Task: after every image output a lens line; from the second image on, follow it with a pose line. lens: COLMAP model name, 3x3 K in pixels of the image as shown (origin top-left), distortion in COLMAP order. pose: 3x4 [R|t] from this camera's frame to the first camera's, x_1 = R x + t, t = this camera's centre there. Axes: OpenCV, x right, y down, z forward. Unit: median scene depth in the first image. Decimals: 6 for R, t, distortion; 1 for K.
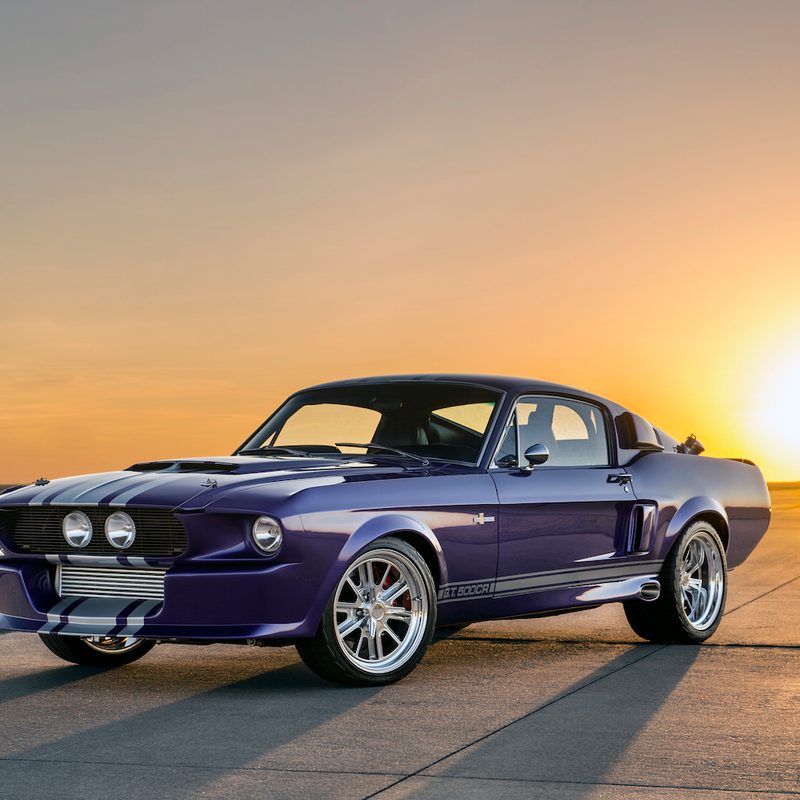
lens RADIAL K [[2312.1, 0, 398.7], [0, 2312.1, 400.9], [0, 0, 1]] dist [0.245693, 0.000000]
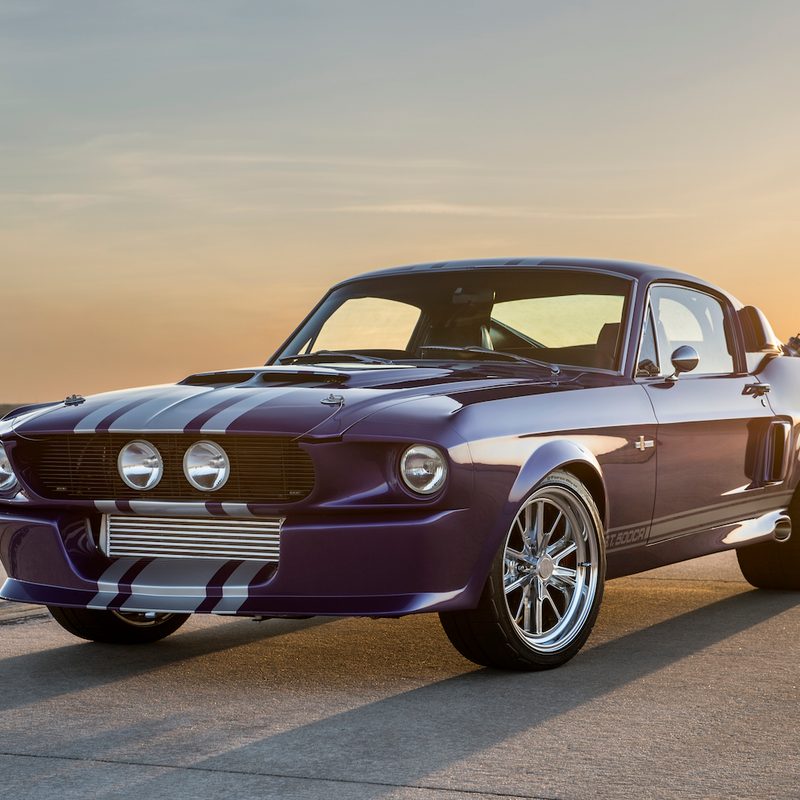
lens RADIAL K [[2312.1, 0, 401.0], [0, 2312.1, 398.4], [0, 0, 1]] dist [0.245693, 0.000000]
pose [[0.992256, -0.010187, 0.123794, -0.141901], [0.005698, 0.999315, 0.036559, 0.008072], [-0.124082, -0.035570, 0.991634, 0.262657]]
